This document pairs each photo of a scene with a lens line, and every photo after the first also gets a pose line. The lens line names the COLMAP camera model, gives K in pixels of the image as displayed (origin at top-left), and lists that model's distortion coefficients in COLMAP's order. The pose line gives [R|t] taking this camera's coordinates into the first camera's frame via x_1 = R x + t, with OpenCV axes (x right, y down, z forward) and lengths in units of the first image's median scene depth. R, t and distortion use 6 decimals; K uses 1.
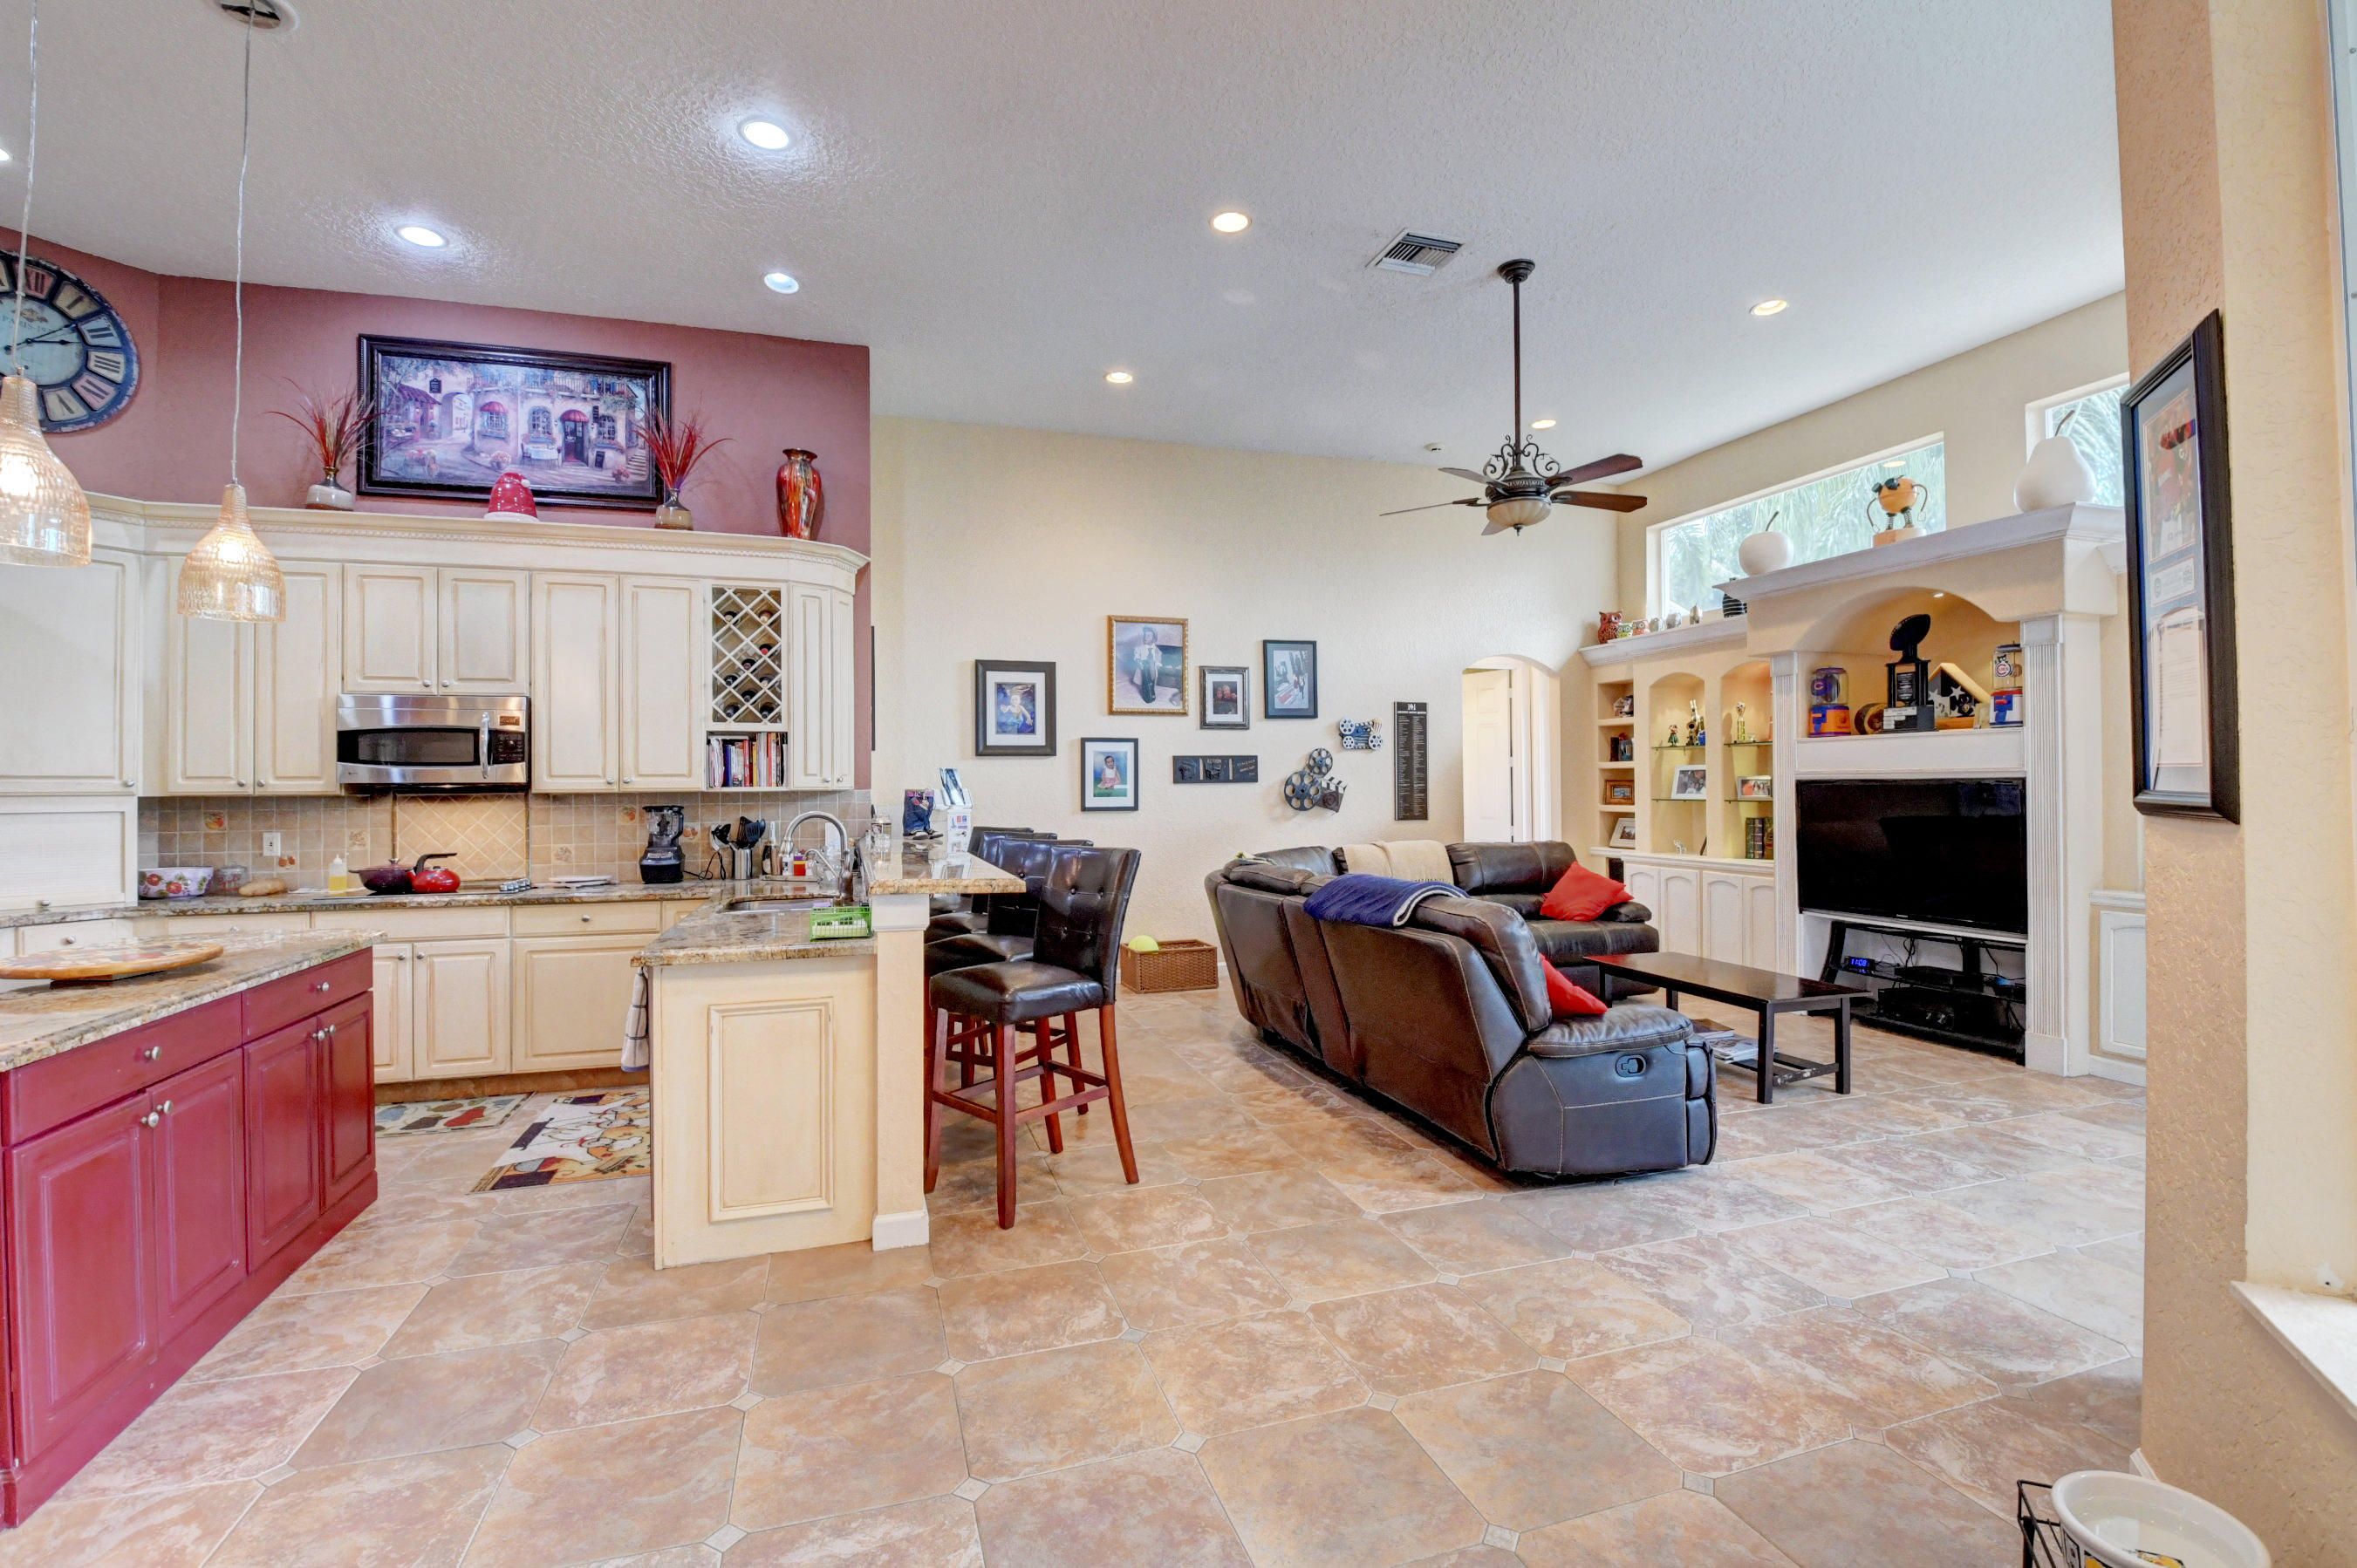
lens RADIAL K [[1031.7, 0, 1178.8], [0, 1031.7, 779.3], [0, 0, 1]] dist [0.005166, -0.015710]
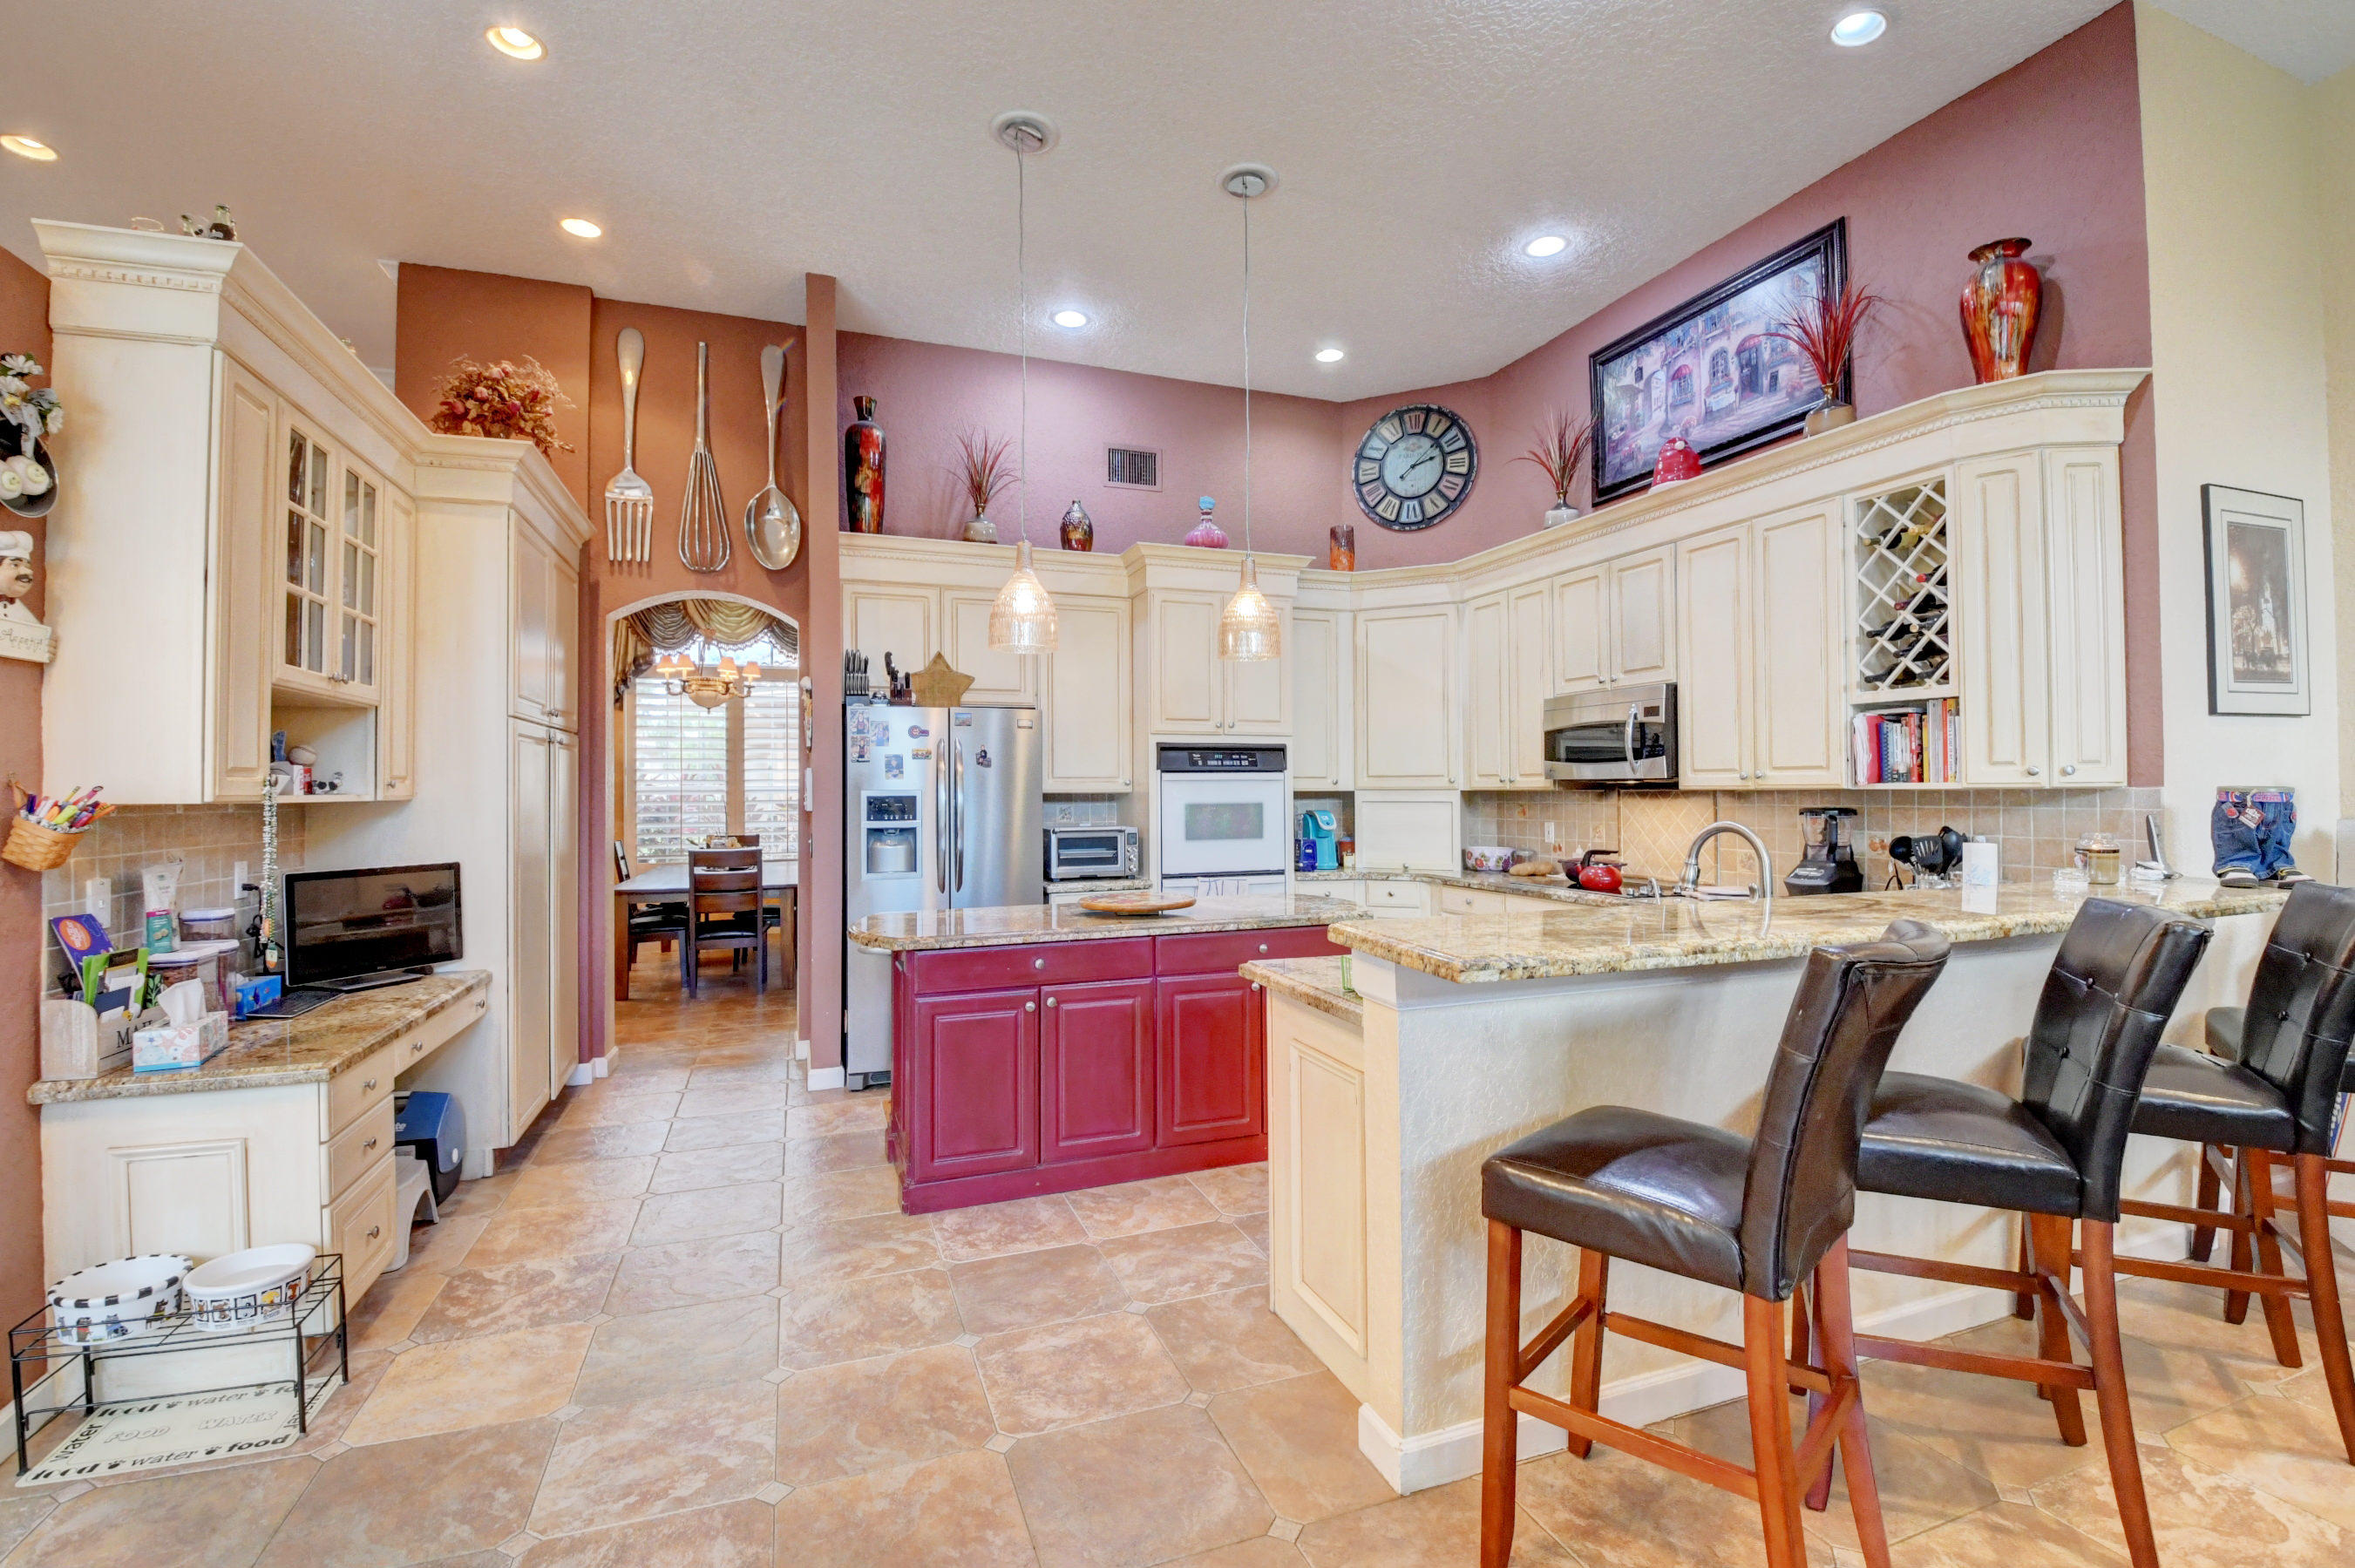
lens RADIAL K [[1030.9, 0, 1170.1], [0, 1030.9, 778.2], [0, 0, 1]] dist [0.005166, -0.015710]
pose [[0.051599, -0.002495, -0.998665, 0.235306], [0.015014, 0.999886, -0.001723, -0.001637], [0.998555, -0.014905, 0.051631, 0.488181]]
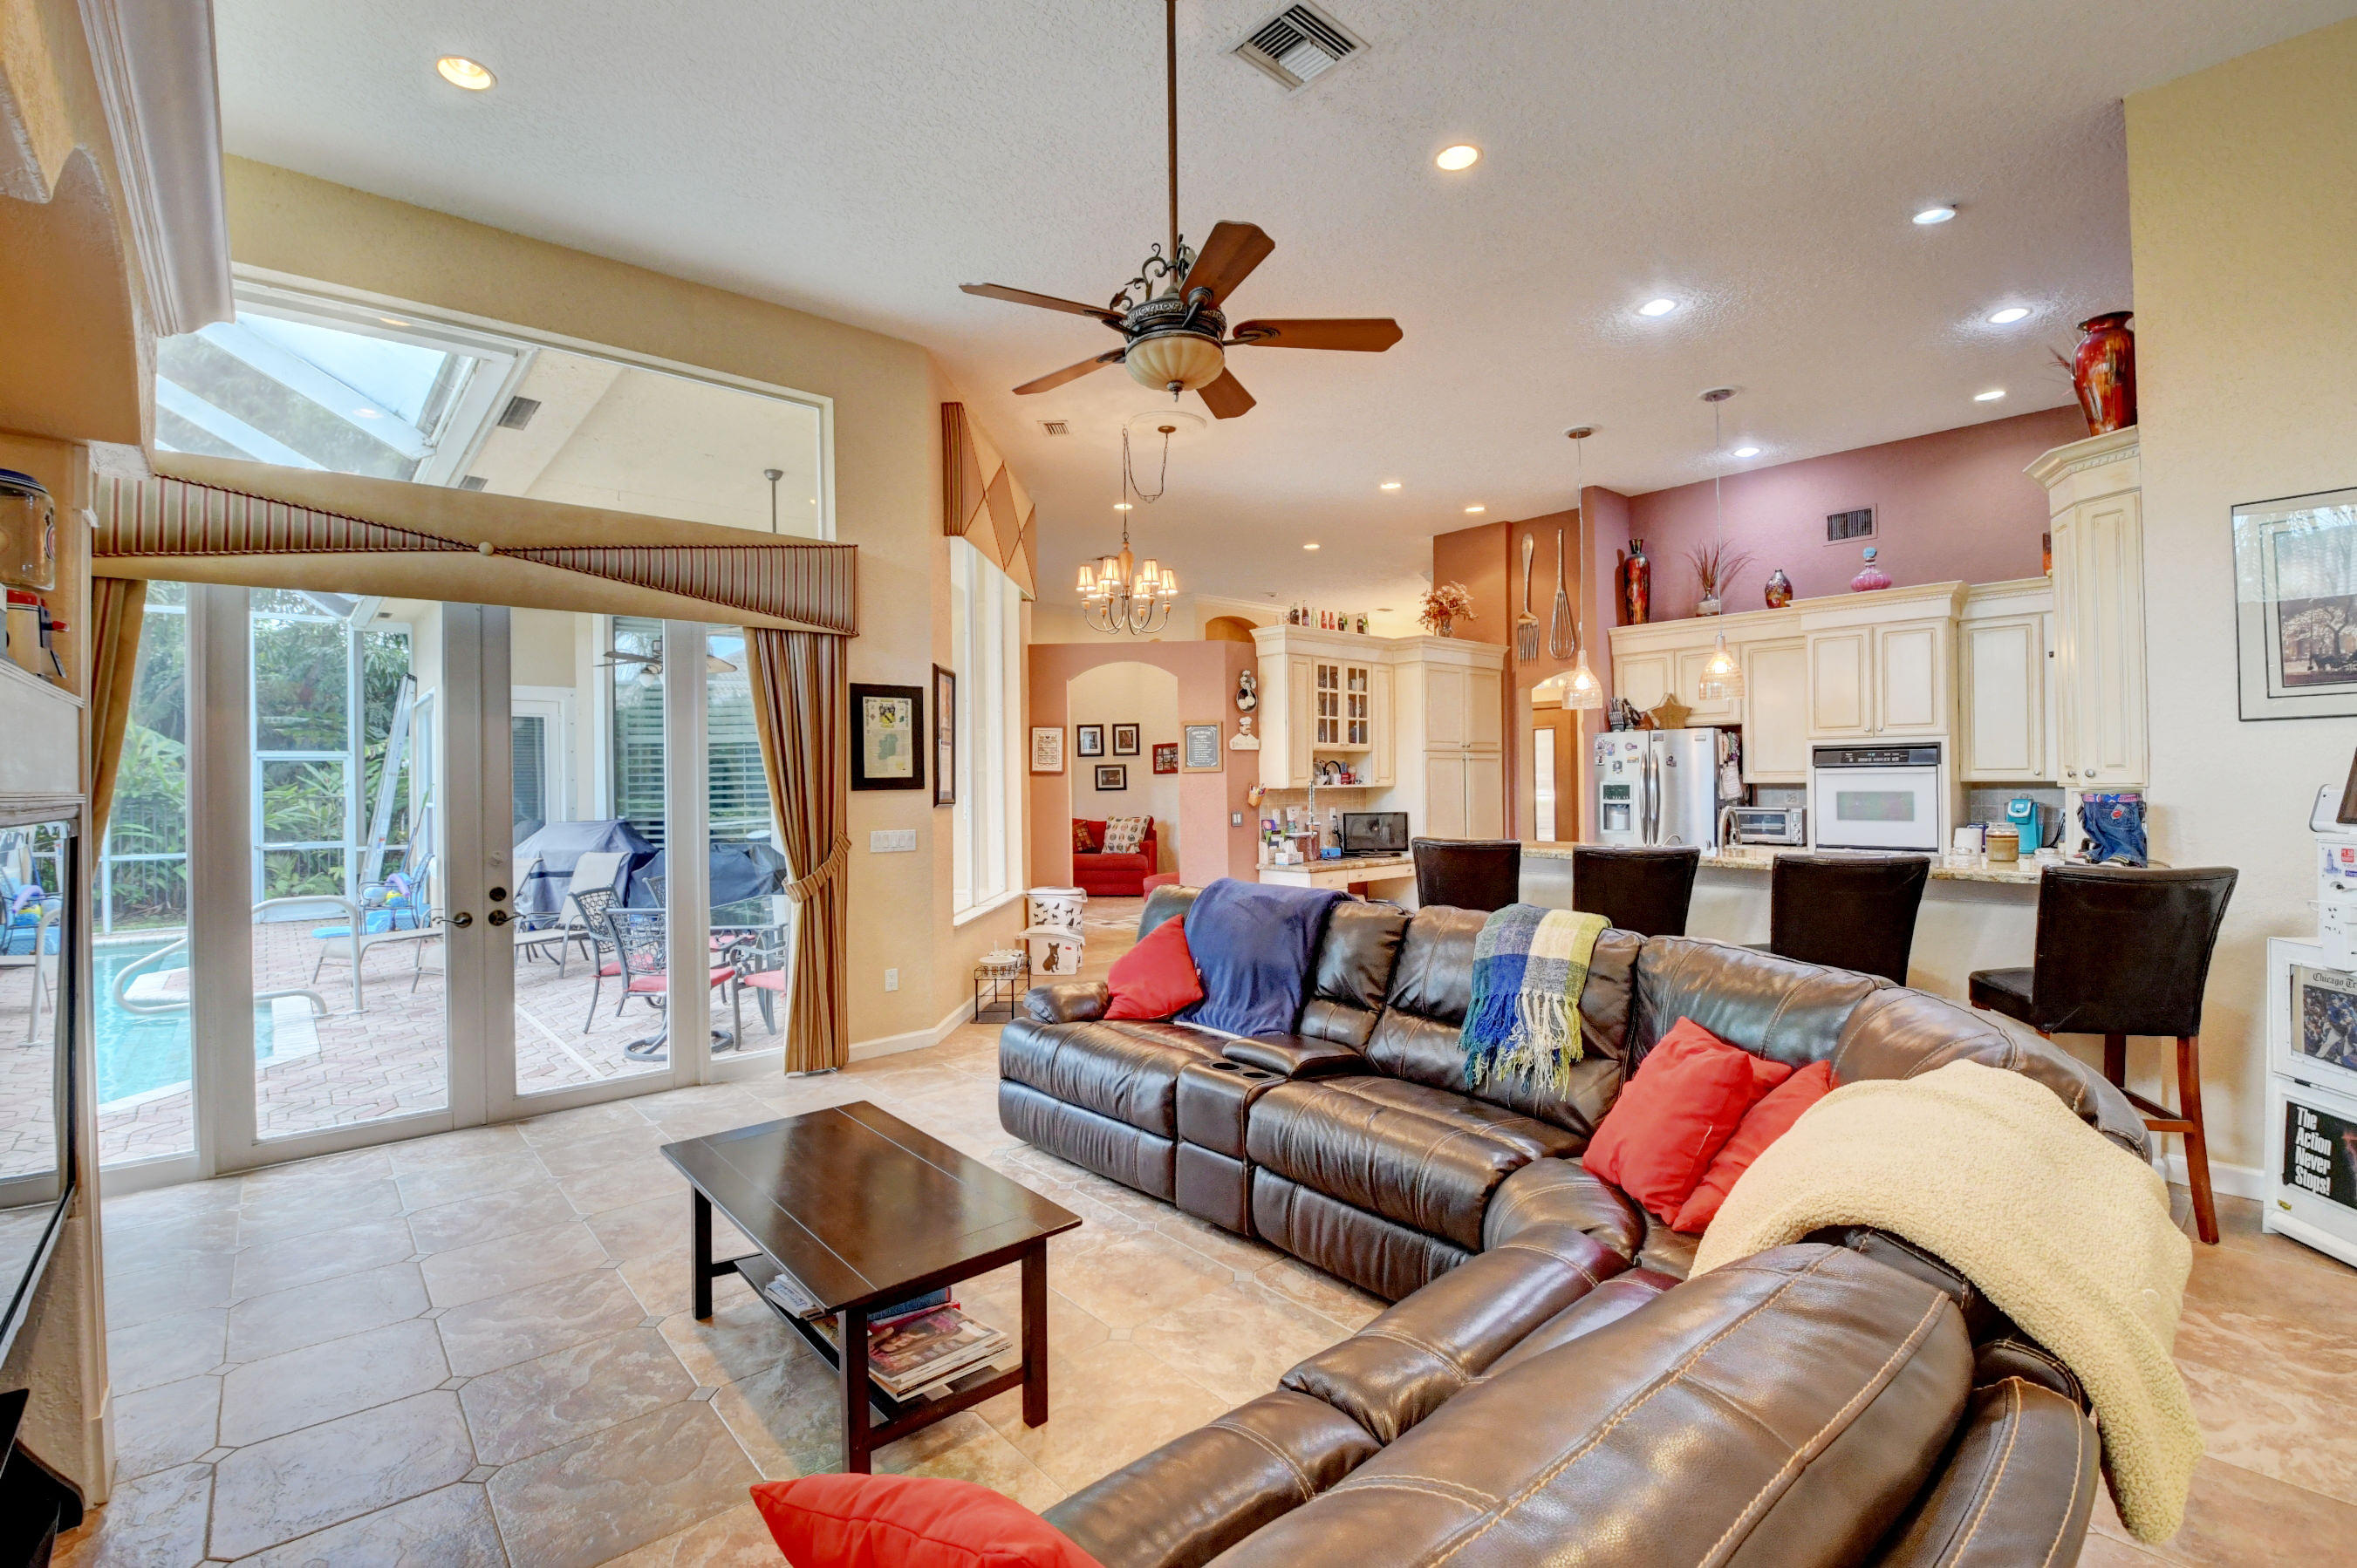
lens RADIAL K [[1031.7, 0, 1193.2], [0, 1031.7, 776.4], [0, 0, 1]] dist [0.005166, -0.015710]
pose [[-0.909131, 0.016130, -0.416198, 0.550171], [0.022162, 0.999708, -0.009666, -0.003386], [0.415920, -0.018012, -0.909223, 1.482720]]
